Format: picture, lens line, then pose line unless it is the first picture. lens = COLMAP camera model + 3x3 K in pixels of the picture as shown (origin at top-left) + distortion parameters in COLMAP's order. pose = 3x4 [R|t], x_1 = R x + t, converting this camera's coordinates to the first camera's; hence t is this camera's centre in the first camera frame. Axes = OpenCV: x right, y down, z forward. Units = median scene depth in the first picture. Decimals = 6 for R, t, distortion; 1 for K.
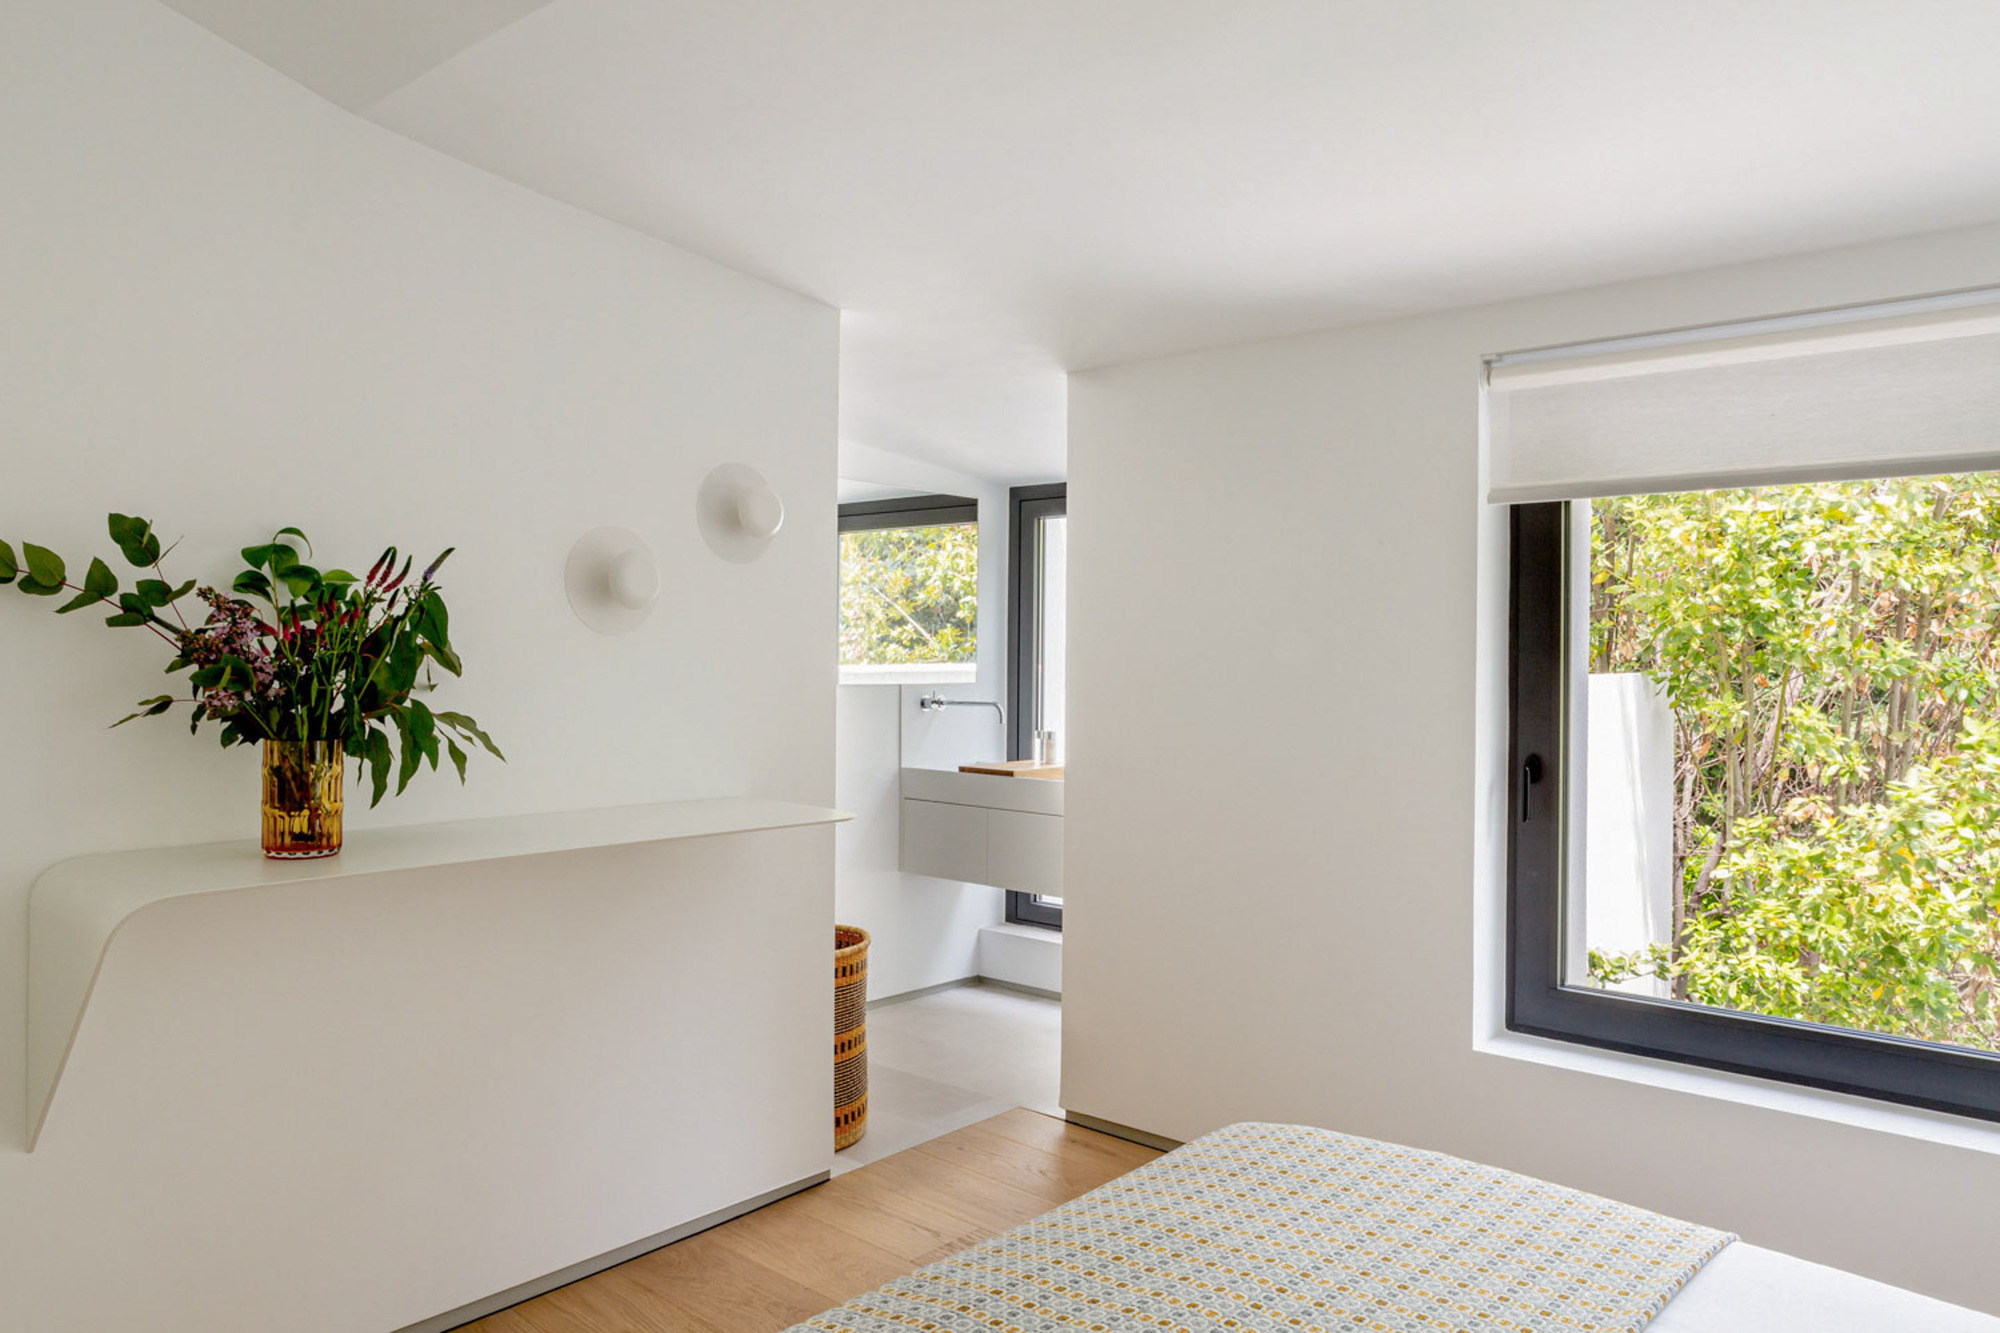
lens RADIAL K [[1395.7, 0, 1024.1], [0, 1395.7, 673.7], [0, 0, 1]] dist [-0.010476, 0.007747]
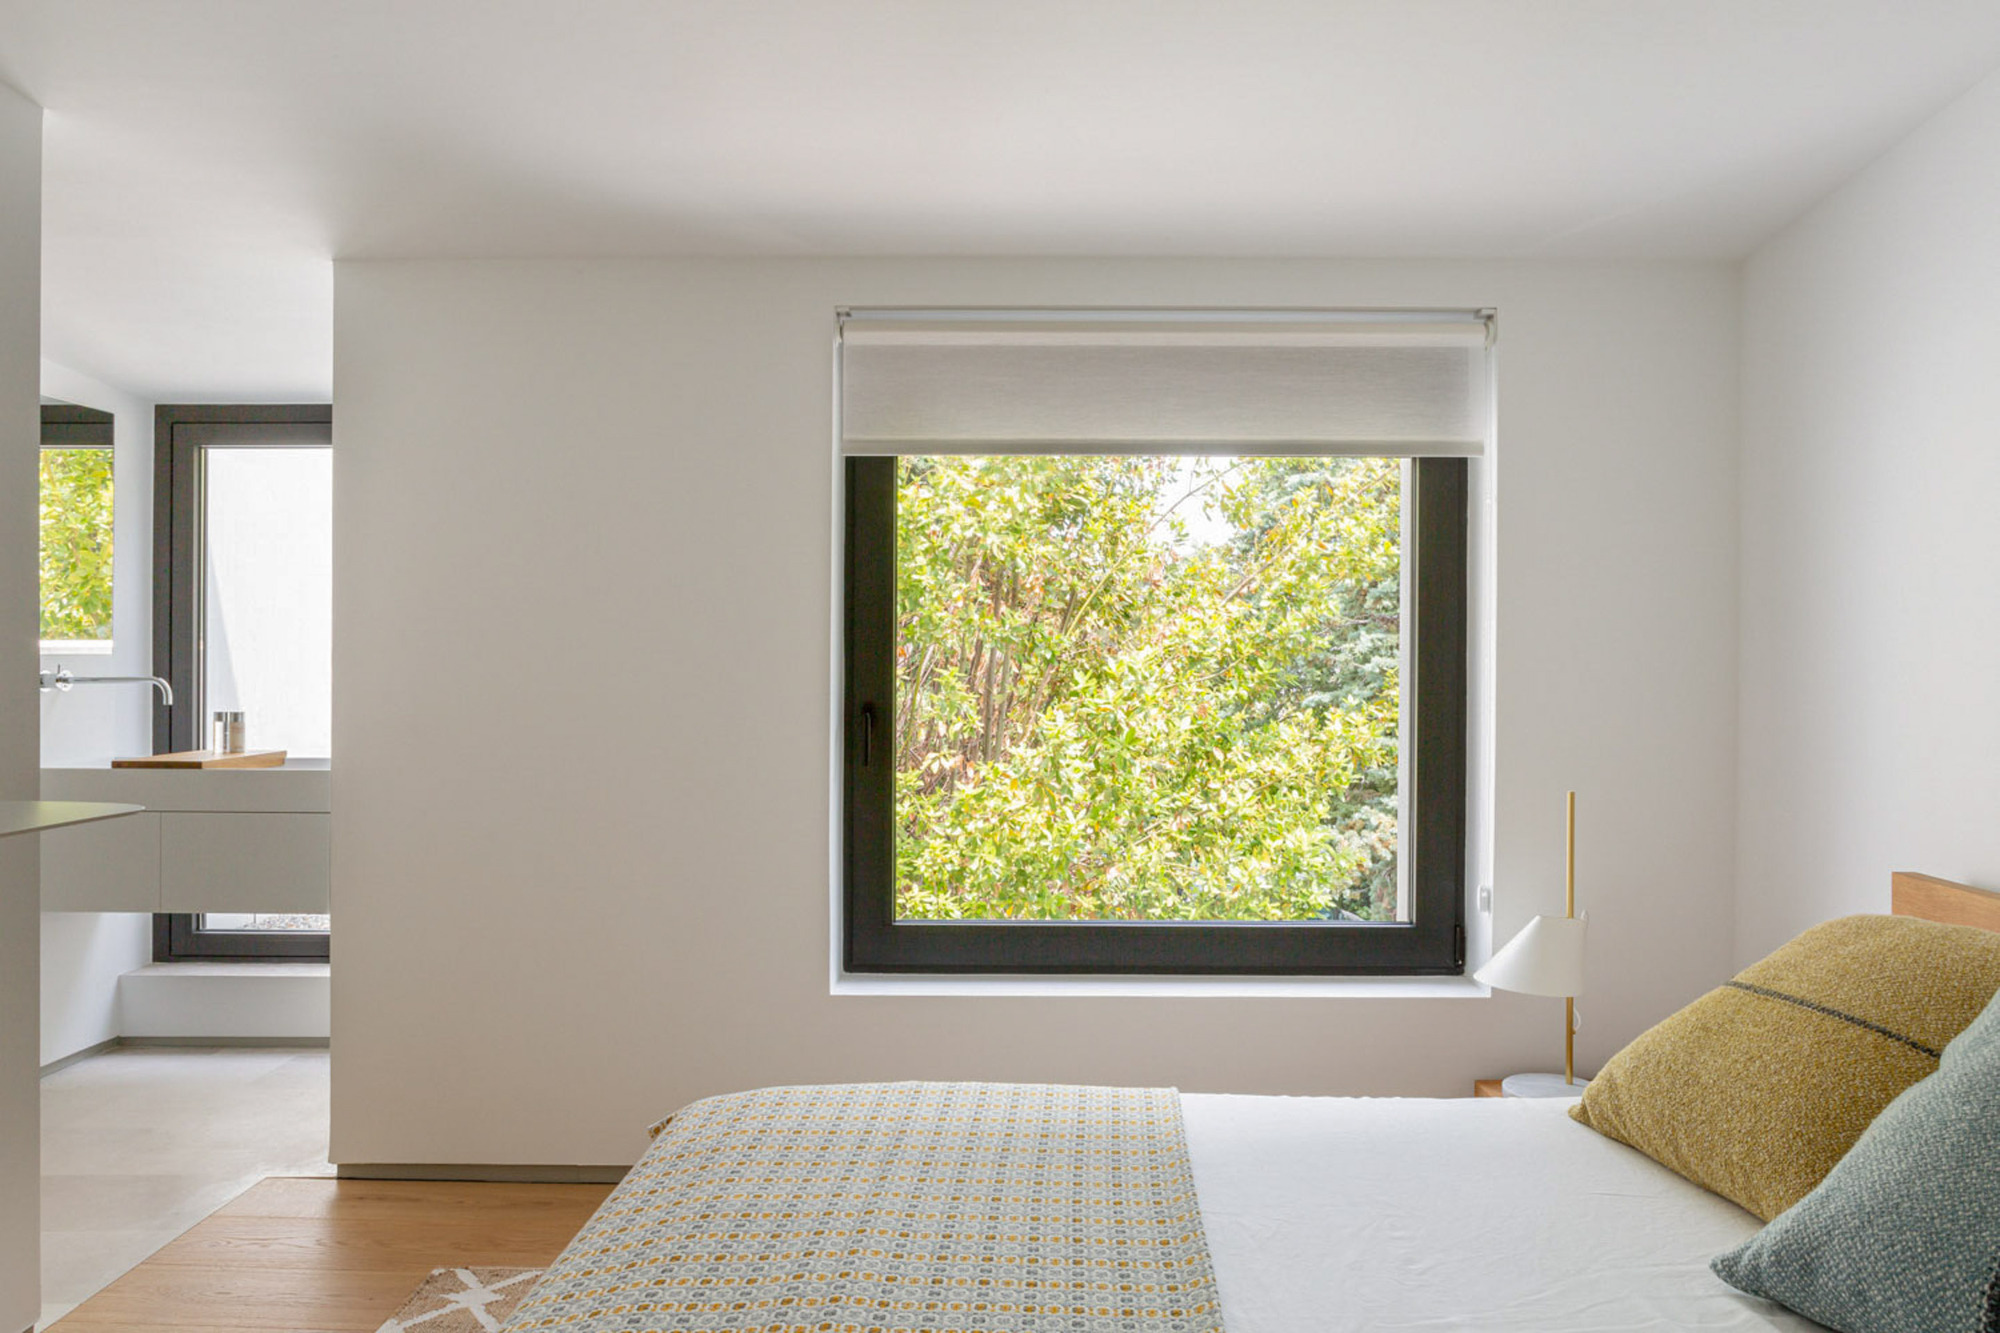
lens RADIAL K [[1395.7, 0, 1024.1], [0, 1395.7, 673.7], [0, 0, 1]] dist [-0.010476, 0.007747]
pose [[0.757349, -0.017921, 0.652764, -0.223045], [0.020390, 0.999785, 0.003791, 0.035305], [-0.652692, 0.010439, 0.757552, 0.135513]]
